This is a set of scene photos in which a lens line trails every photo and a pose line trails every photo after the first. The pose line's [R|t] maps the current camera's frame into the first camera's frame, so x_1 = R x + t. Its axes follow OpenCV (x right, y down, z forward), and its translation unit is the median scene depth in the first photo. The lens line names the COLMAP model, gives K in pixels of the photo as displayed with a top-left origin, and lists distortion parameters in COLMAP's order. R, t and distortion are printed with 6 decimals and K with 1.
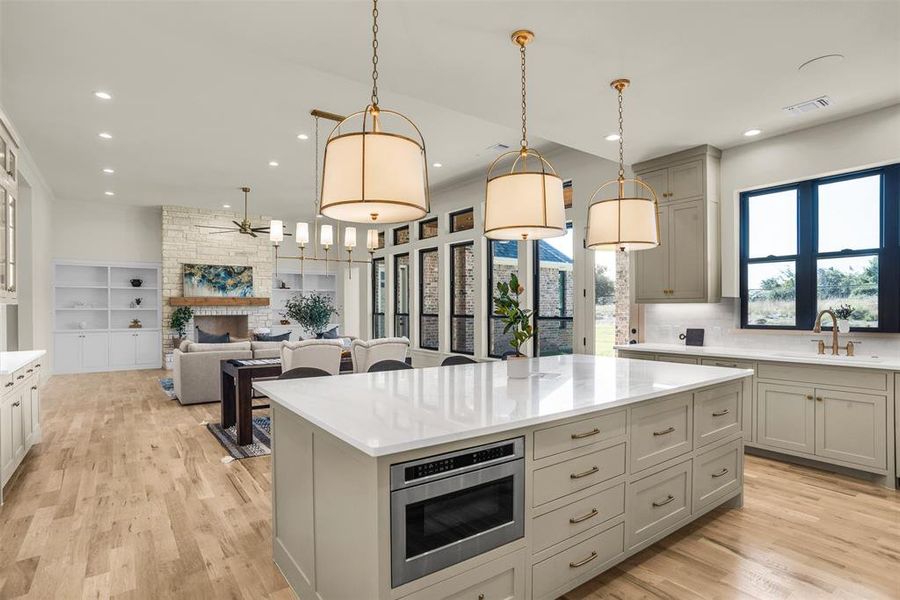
lens RADIAL K [[465.9, 0, 450.7], [0, 465.9, 310.8], [0, 0, 1]] dist [-0.083386, 0.046638]
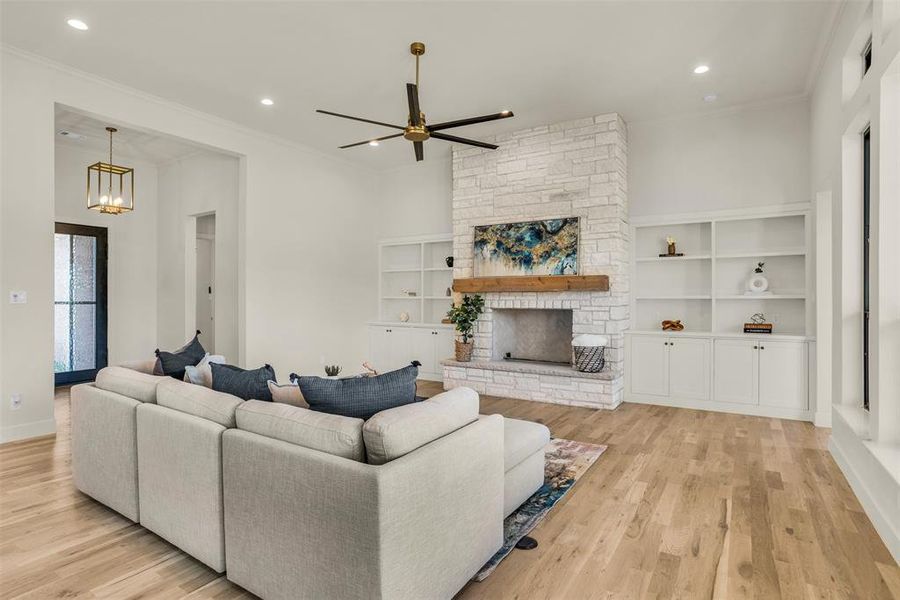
lens RADIAL K [[461.3, 0, 450.0], [0, 461.3, 300.0], [0, 0, 1]] dist [-0.074358, 0.044850]
pose [[0.364415, 0.005590, -0.931220, 0.001484], [-0.007026, 0.999970, 0.003253, -0.002340], [0.931210, 0.005358, 0.364443, 0.718111]]
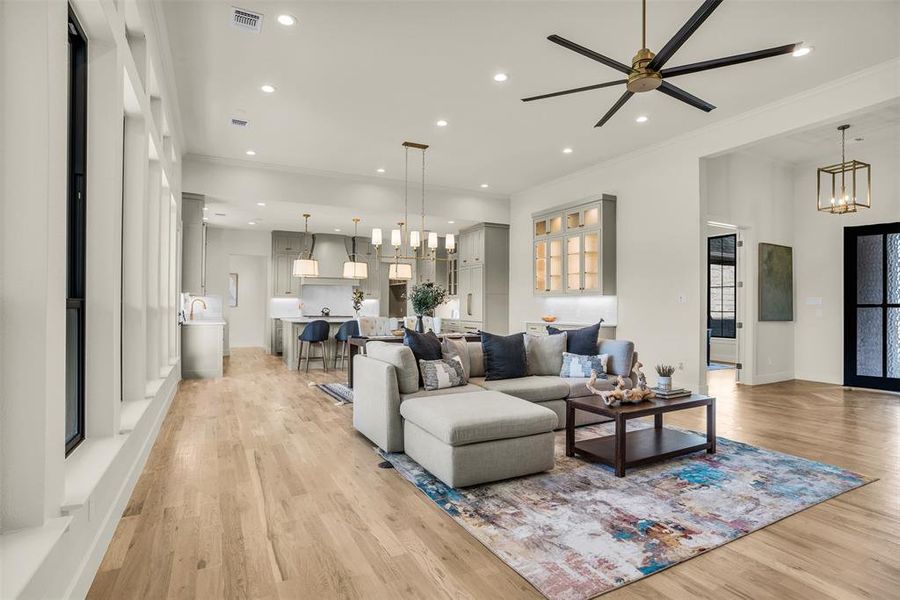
lens RADIAL K [[465.9, 0, 450.7], [0, 465.9, 310.8], [0, 0, 1]] dist [-0.083386, 0.046638]
pose [[-0.989593, -0.003763, 0.143847, -0.287006], [-0.002048, 0.999925, 0.012070, 0.009340], [-0.143882, 0.011649, -0.989526, 1.149088]]
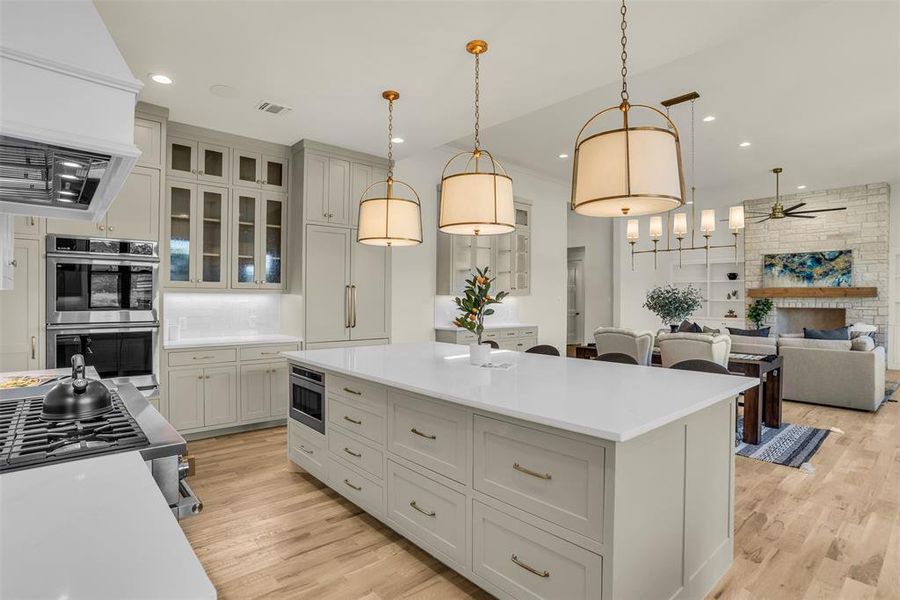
lens RADIAL K [[461.3, 0, 450.0], [0, 461.3, 300.0], [0, 0, 1]] dist [-0.074358, 0.044850]
pose [[0.092806, 0.005506, -0.995669, 0.320481], [-0.010717, 0.999932, 0.004531, -0.002202], [0.995627, 0.010250, 0.092858, 0.221537]]
